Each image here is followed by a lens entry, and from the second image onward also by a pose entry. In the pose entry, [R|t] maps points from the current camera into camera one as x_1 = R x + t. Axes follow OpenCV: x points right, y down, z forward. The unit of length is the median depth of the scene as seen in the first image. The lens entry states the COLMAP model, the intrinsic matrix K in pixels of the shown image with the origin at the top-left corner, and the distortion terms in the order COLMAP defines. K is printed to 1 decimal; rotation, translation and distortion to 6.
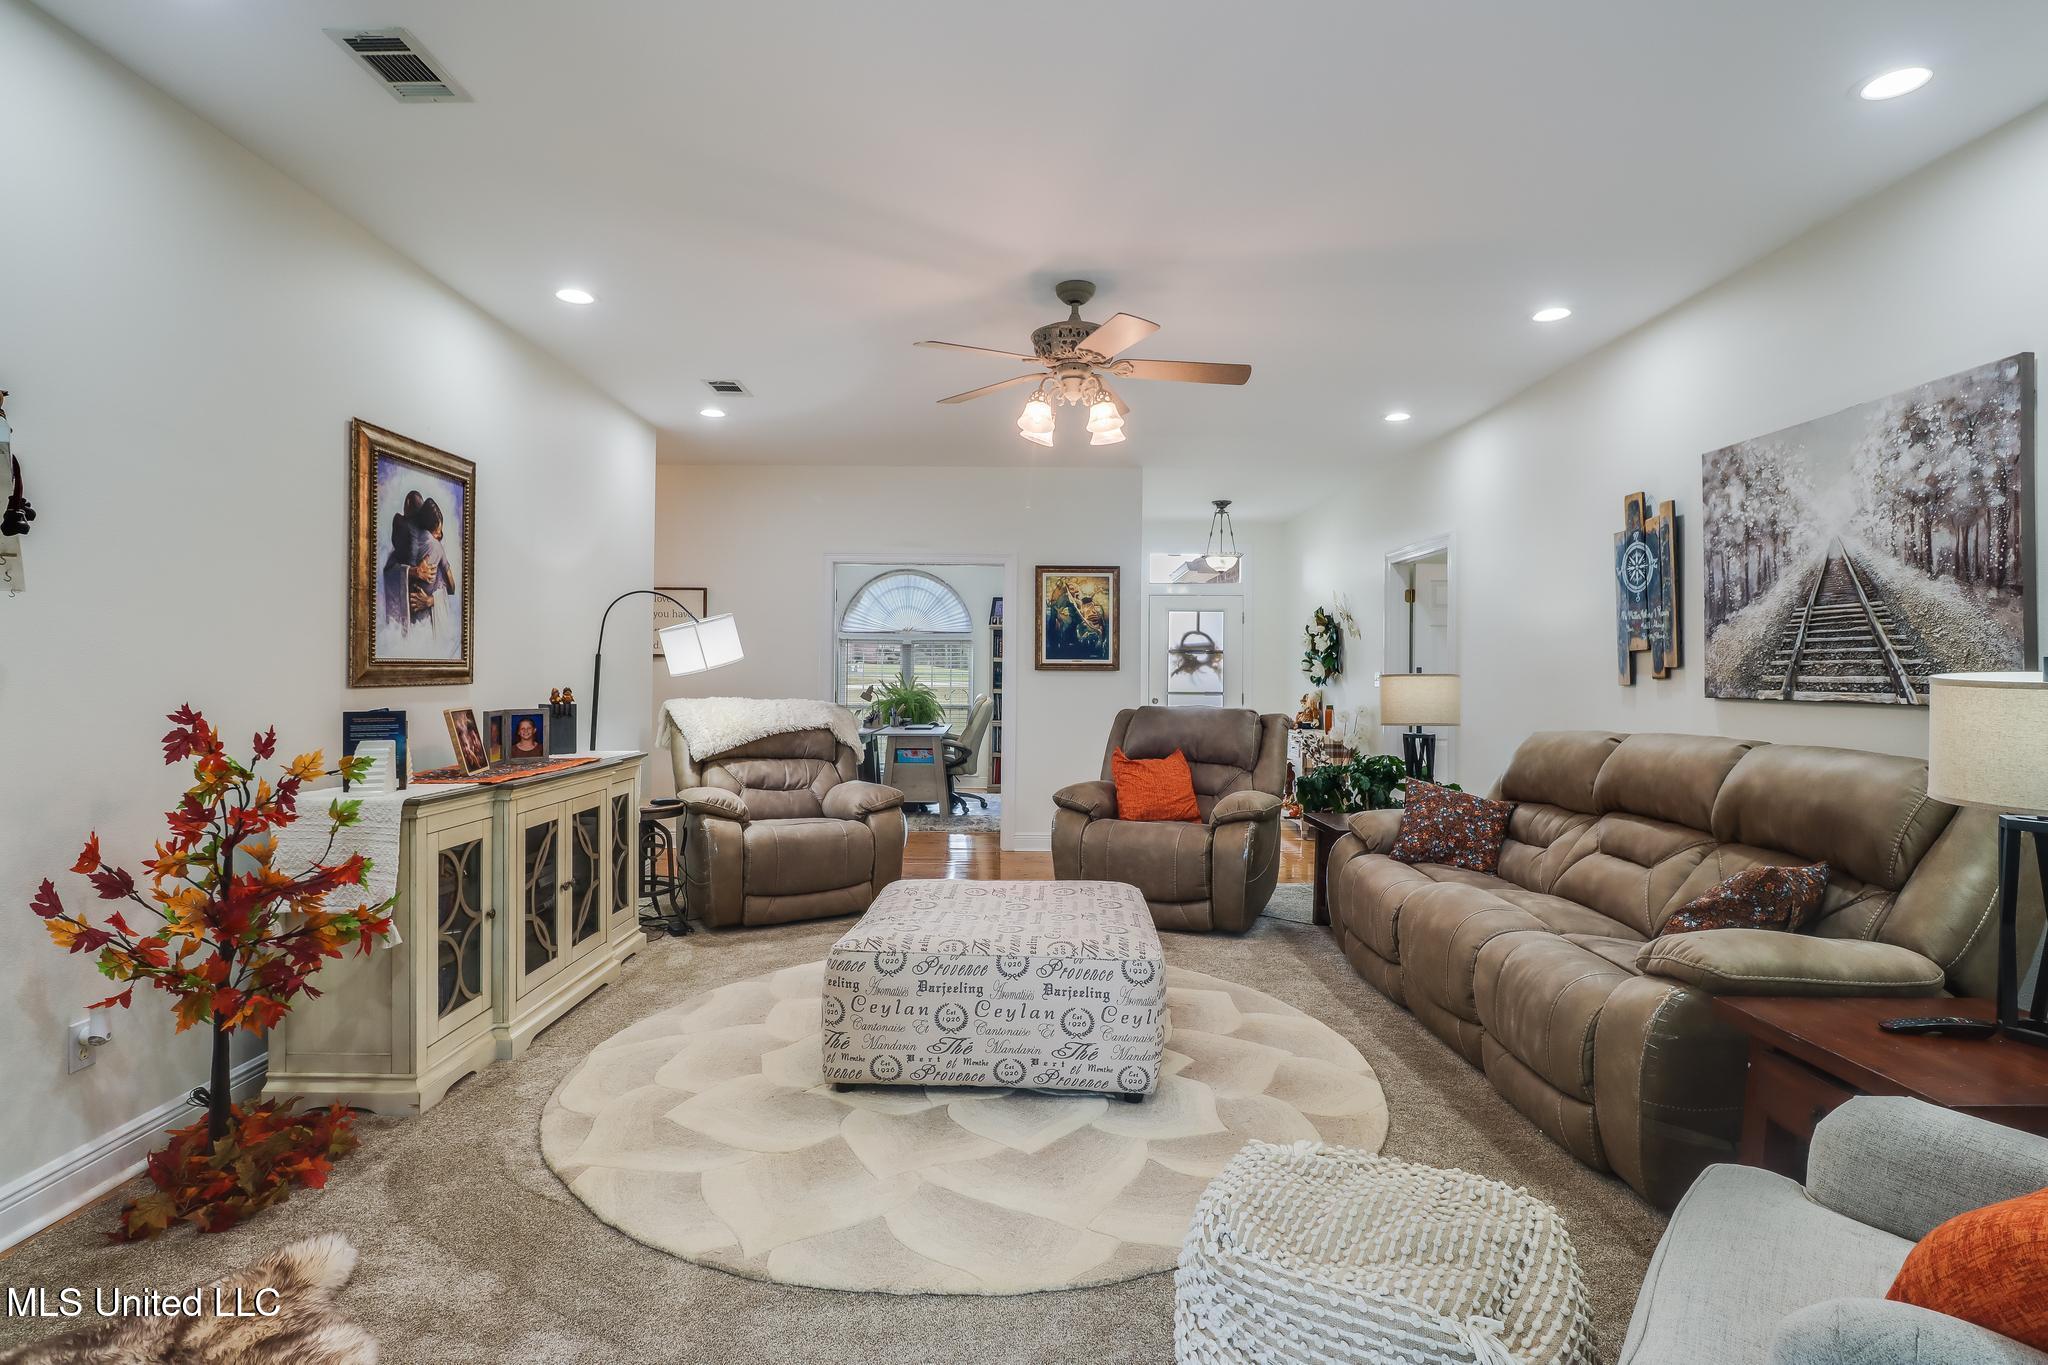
lens RADIAL K [[952.5, 0, 1021.4], [0, 952.5, 657.1], [0, 0, 1]] dist [0.004223, -0.000025]
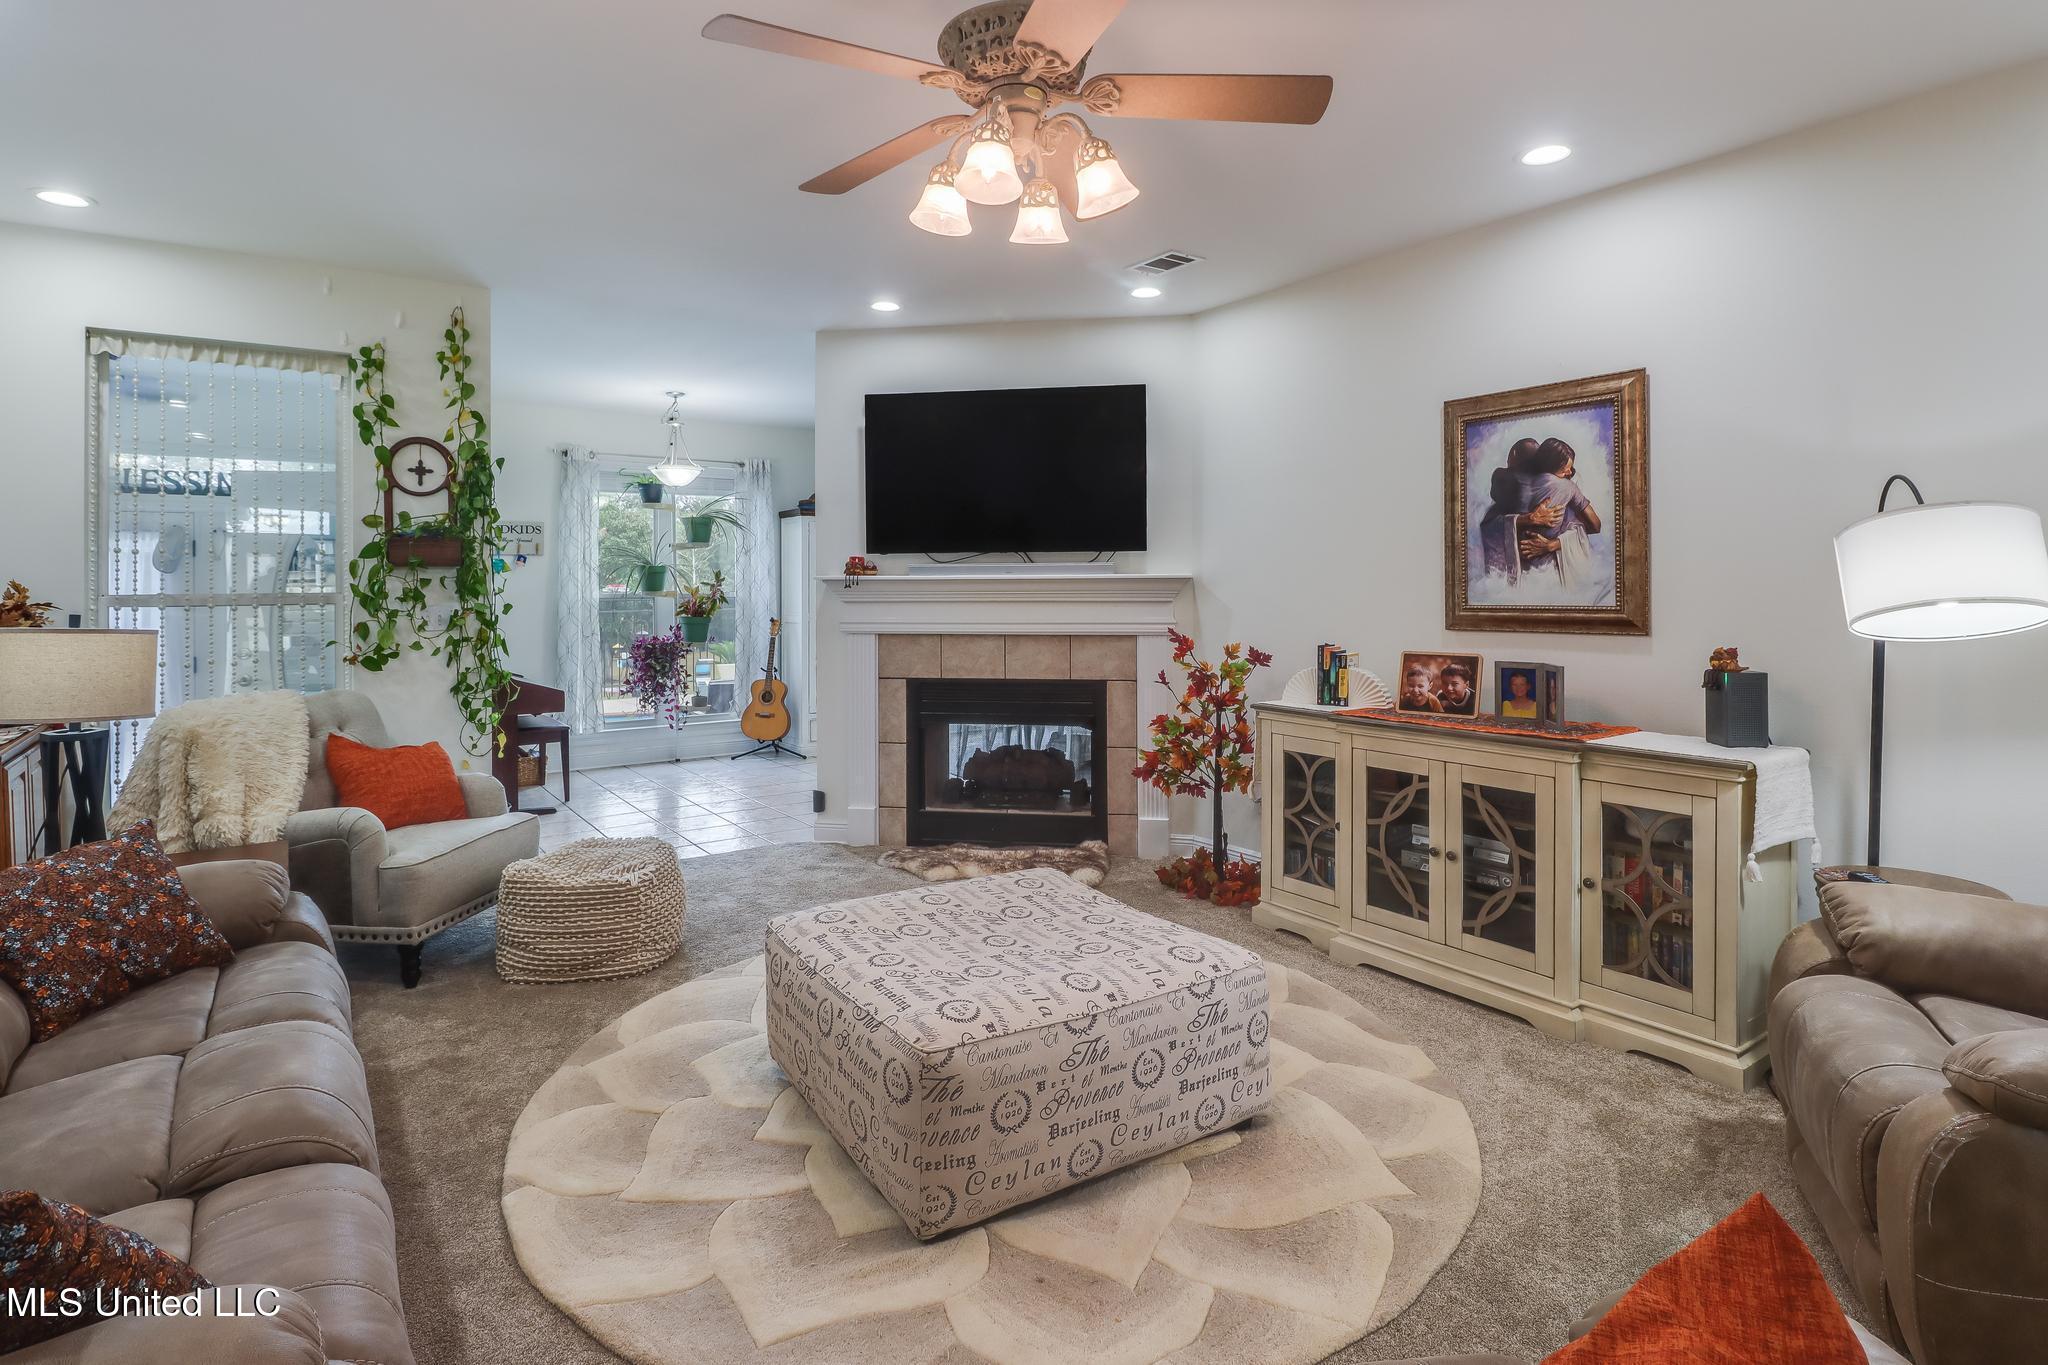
lens RADIAL K [[1023.6, 0, 1025.9], [0, 1023.6, 591.0], [0, 0, 1]] dist [-0.006026, -0.001624]
pose [[-0.809209, -0.002437, -0.587517, 0.458463], [0.007570, 0.999865, -0.014573, -0.001938], [0.587473, -0.016240, -0.809081, 1.687261]]
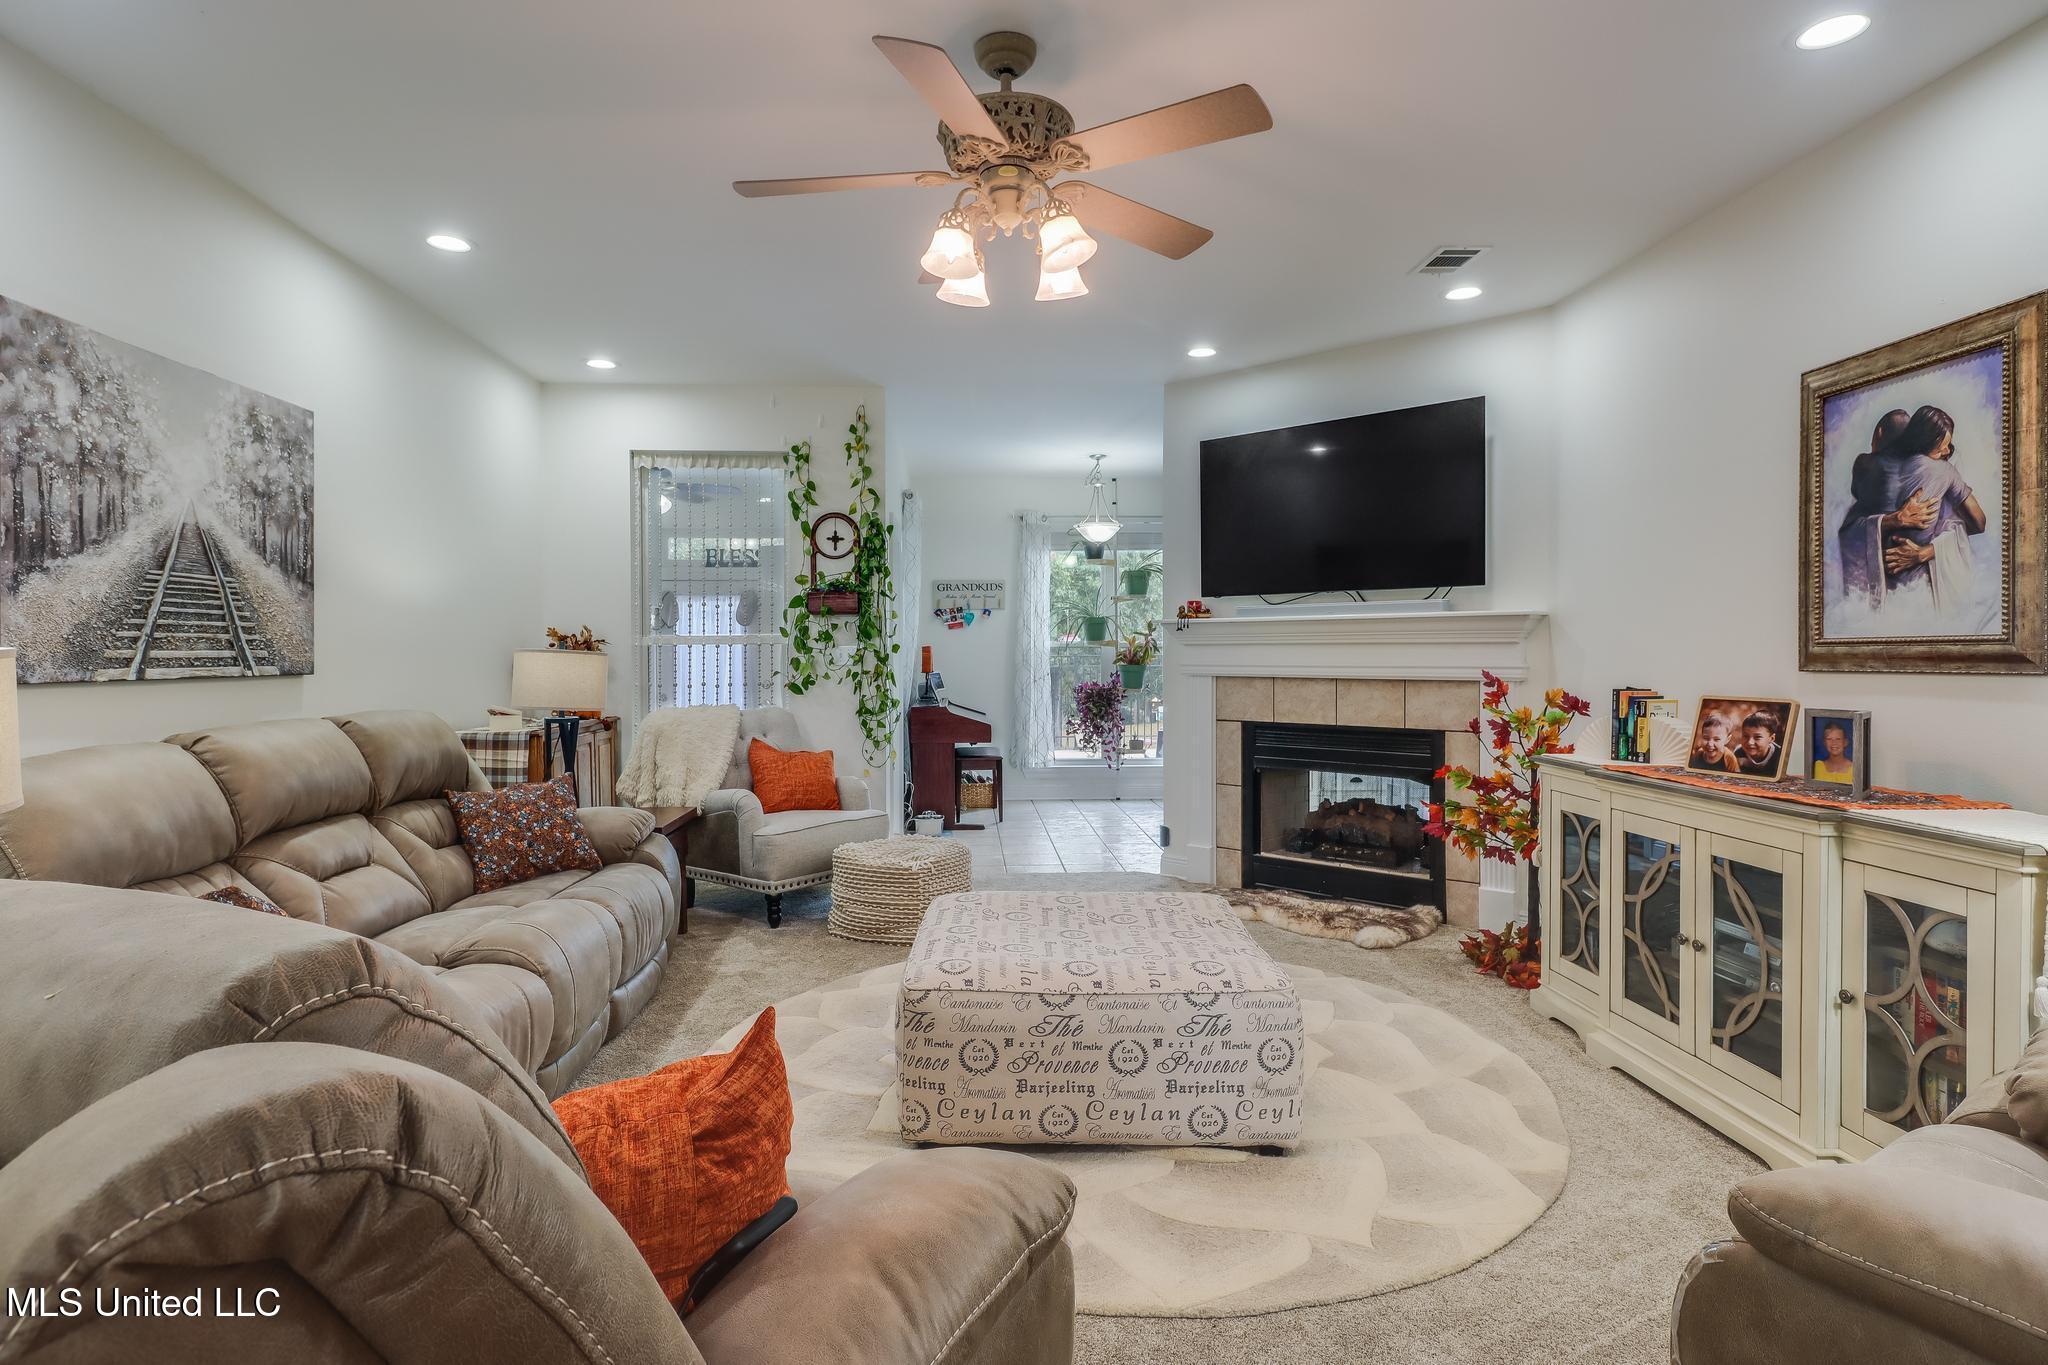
lens RADIAL K [[1083.2, 0, 1028.2], [0, 1083.2, 665.6], [0, 0, 1]] dist [0.017590, -0.002076]
pose [[-0.998352, -0.004565, -0.057210, 0.092041], [-0.004277, 0.999978, -0.005157, 0.033984], [0.057232, -0.004903, -0.998349, 1.959484]]
